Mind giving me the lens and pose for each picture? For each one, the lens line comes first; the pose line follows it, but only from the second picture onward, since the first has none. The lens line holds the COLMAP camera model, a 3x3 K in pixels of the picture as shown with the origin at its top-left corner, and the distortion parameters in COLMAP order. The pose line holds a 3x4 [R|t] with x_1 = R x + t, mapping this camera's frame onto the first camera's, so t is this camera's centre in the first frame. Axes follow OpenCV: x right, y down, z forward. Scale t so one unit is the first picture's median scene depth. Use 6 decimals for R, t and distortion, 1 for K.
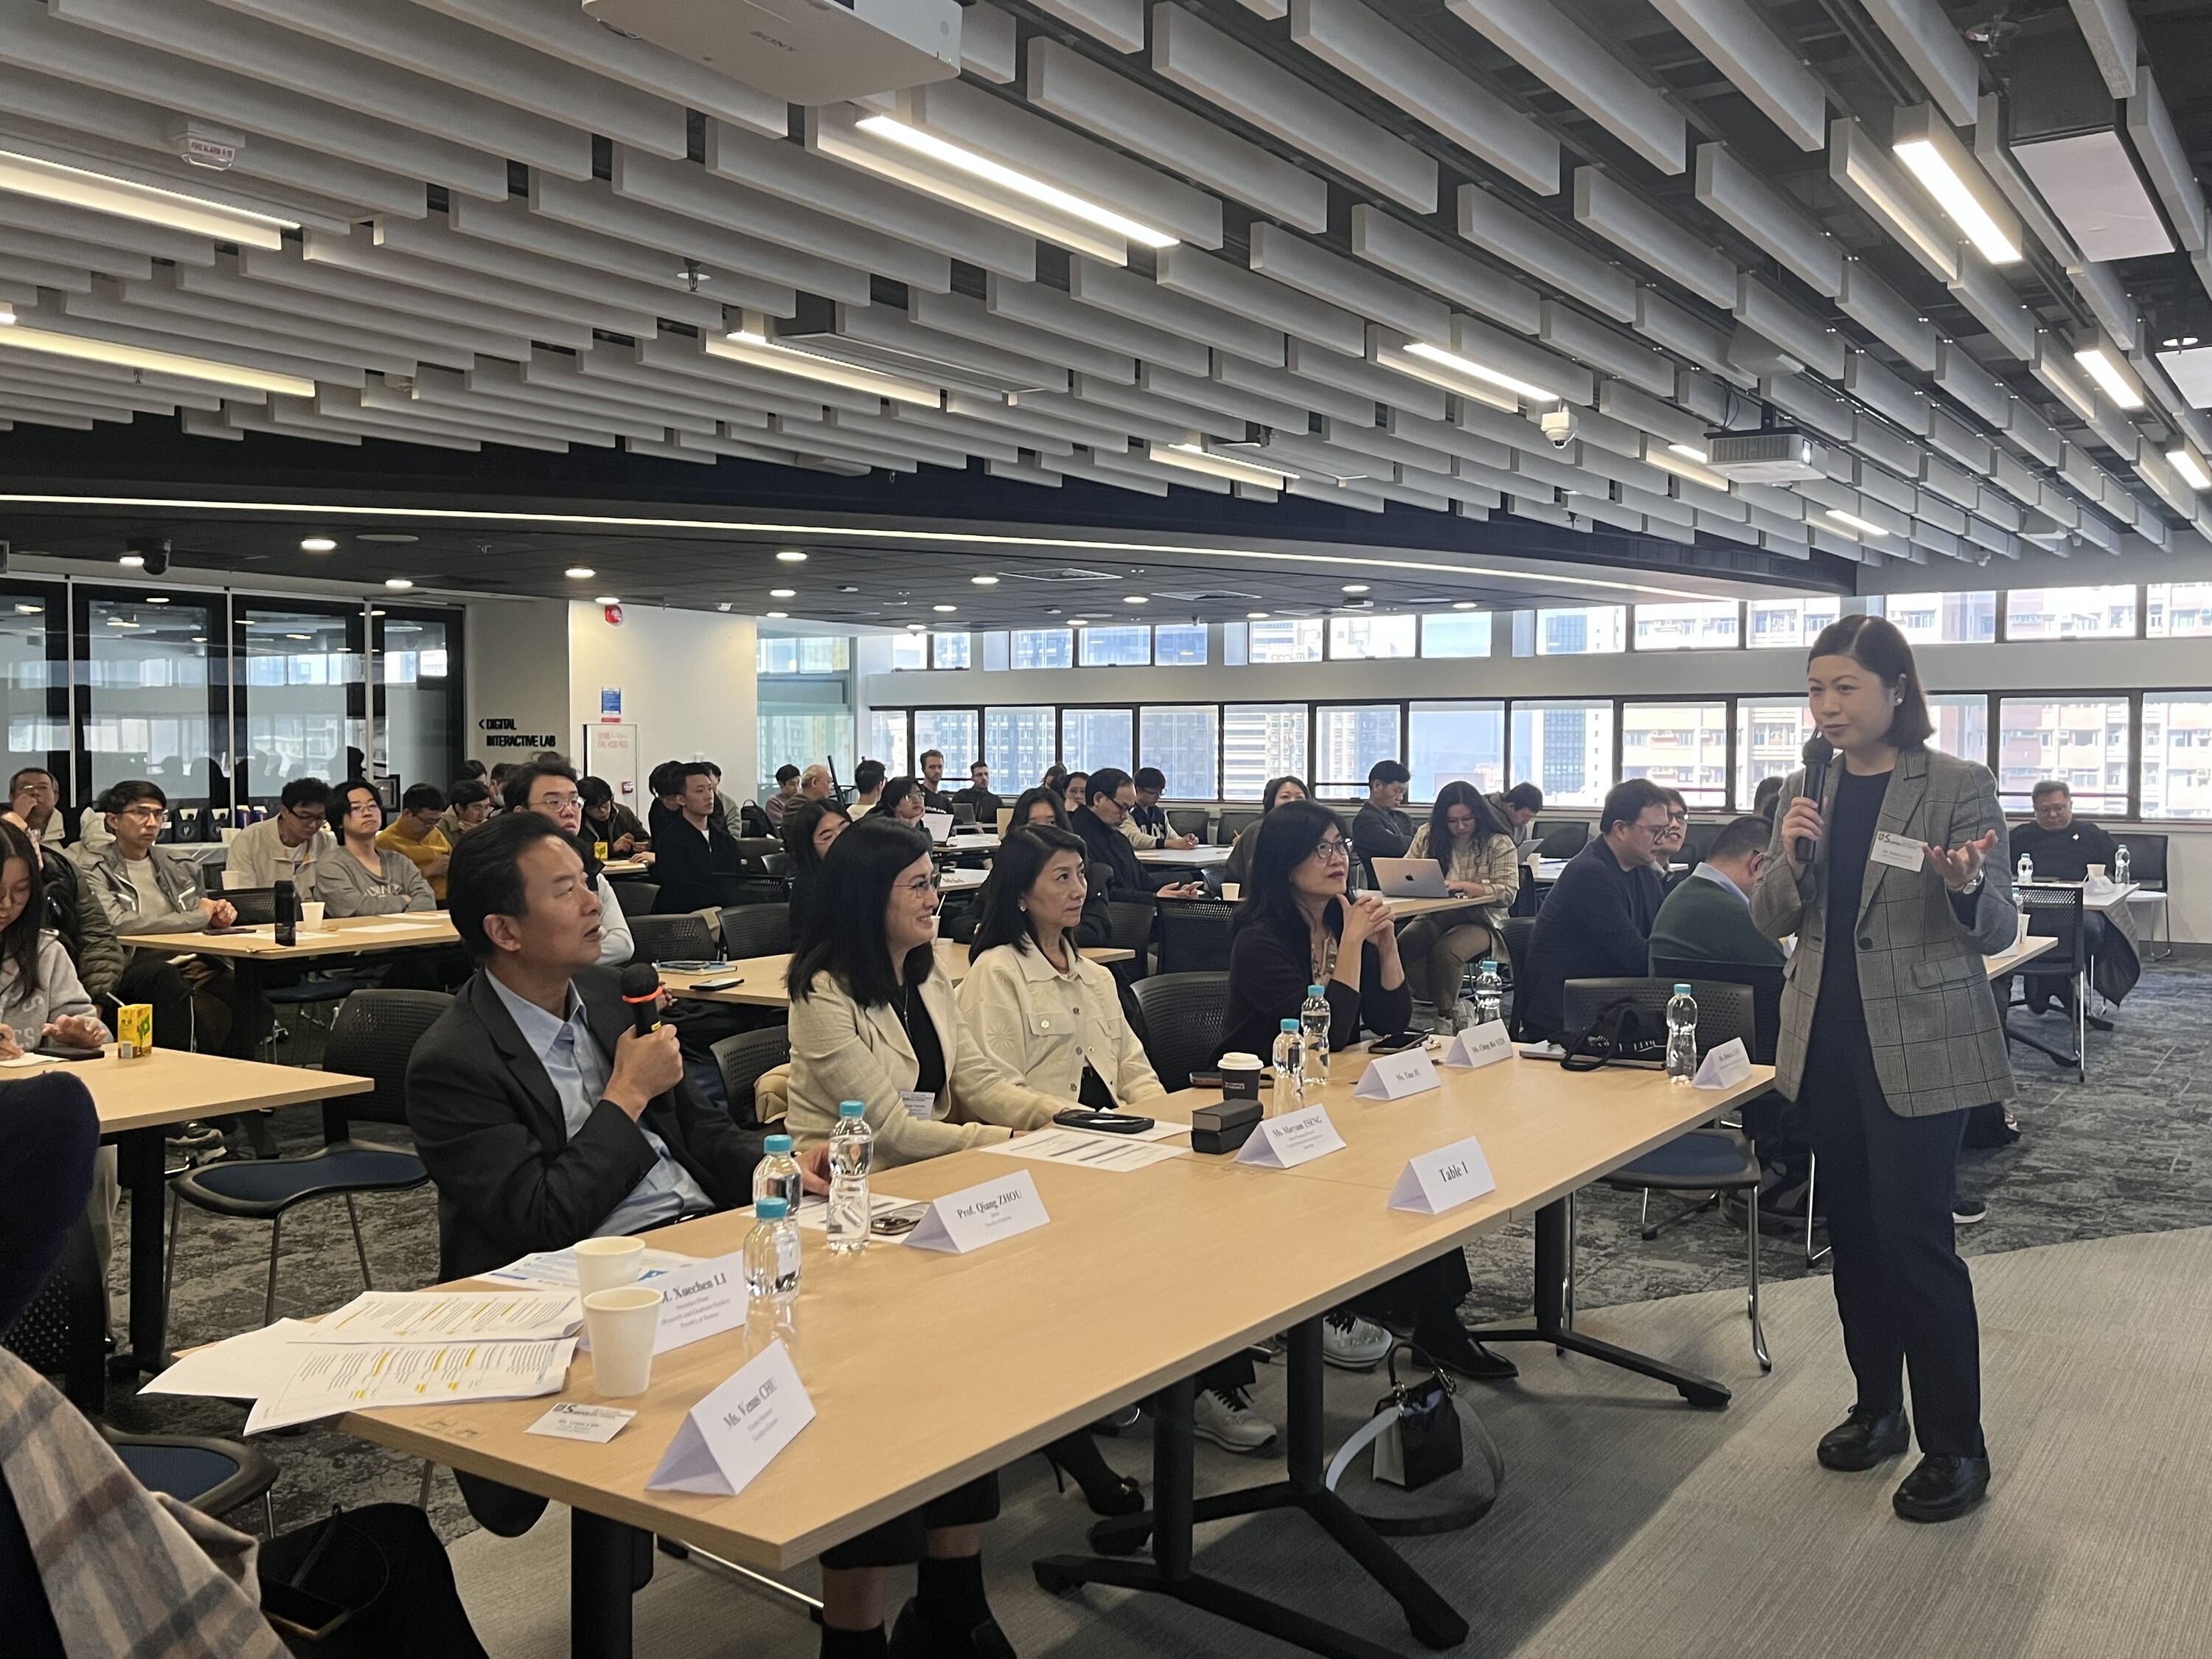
lens RADIAL K [[1830.9, 0, 1106.0], [0, 1830.9, 829.5], [0, 0, 1]] dist [0.055901, -0.038873]
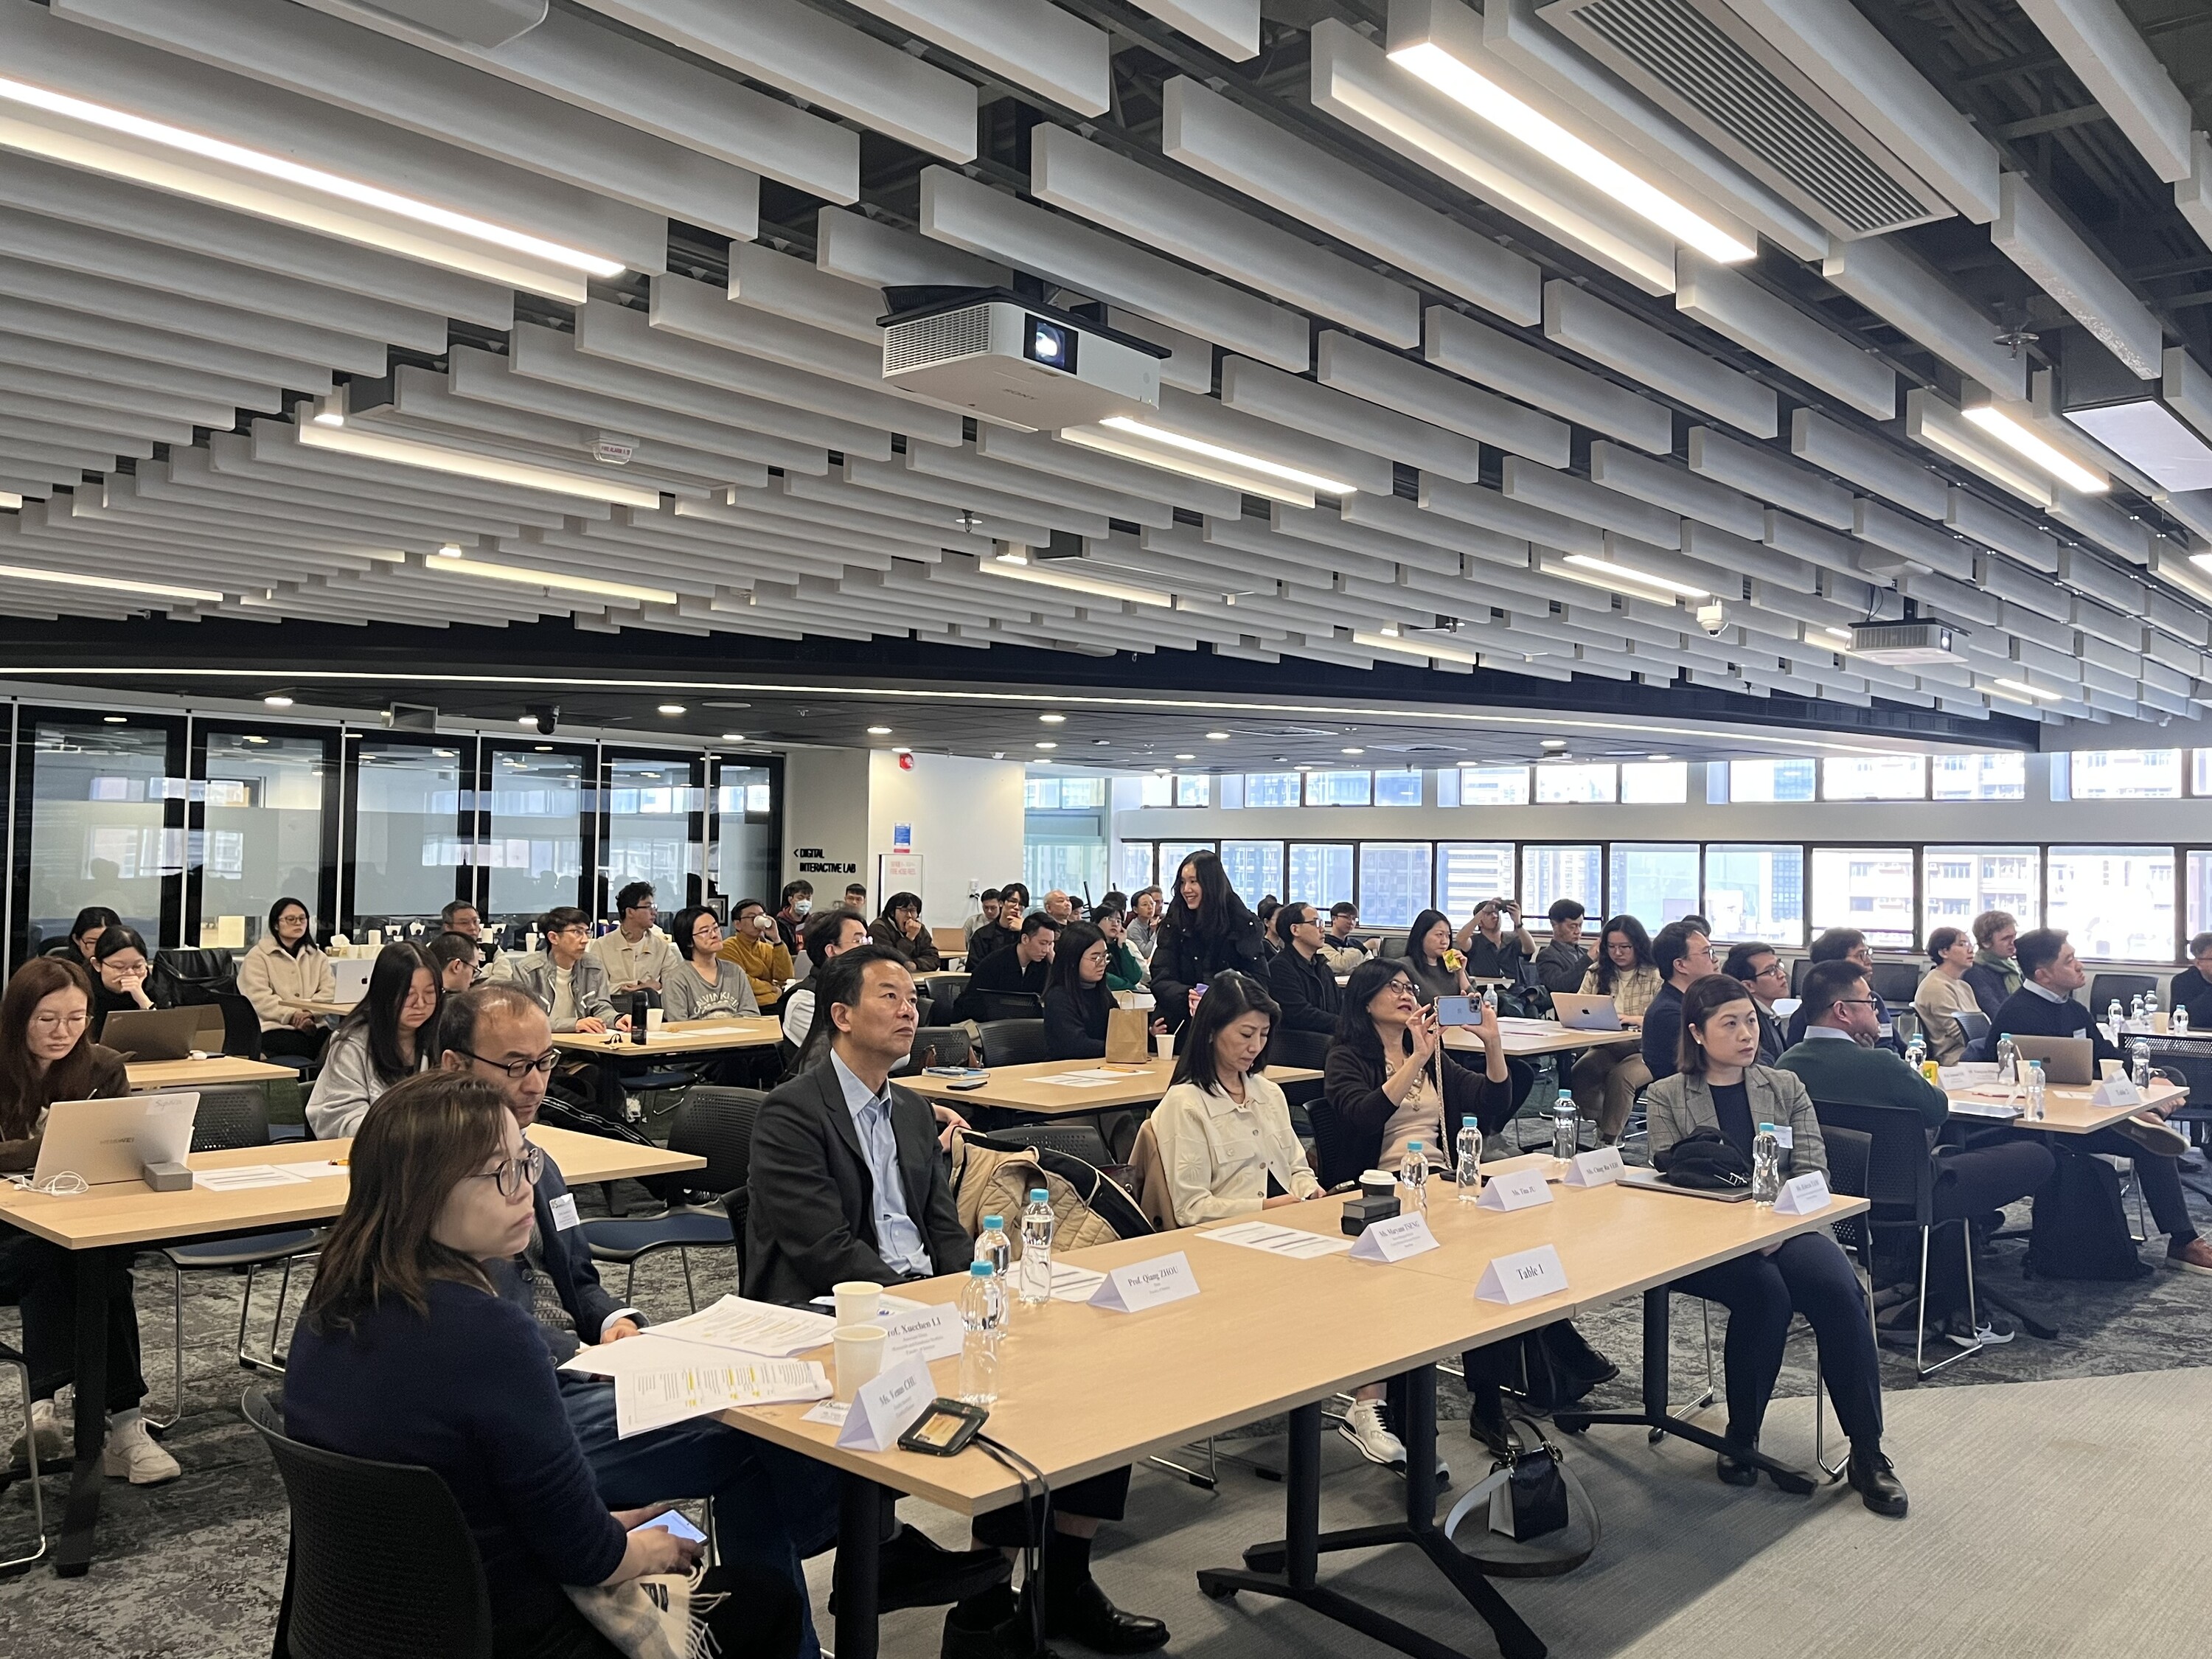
lens RADIAL K [[1770.4, 0, 1106.0], [0, 1770.4, 829.5], [0, 0, 1]] dist [0.108256, -0.155658]
pose [[0.988107, 0.011607, -0.153331, 0.043095], [-0.019805, 0.998448, -0.052049, -0.021988], [0.152489, 0.054466, 0.986803, -0.127962]]
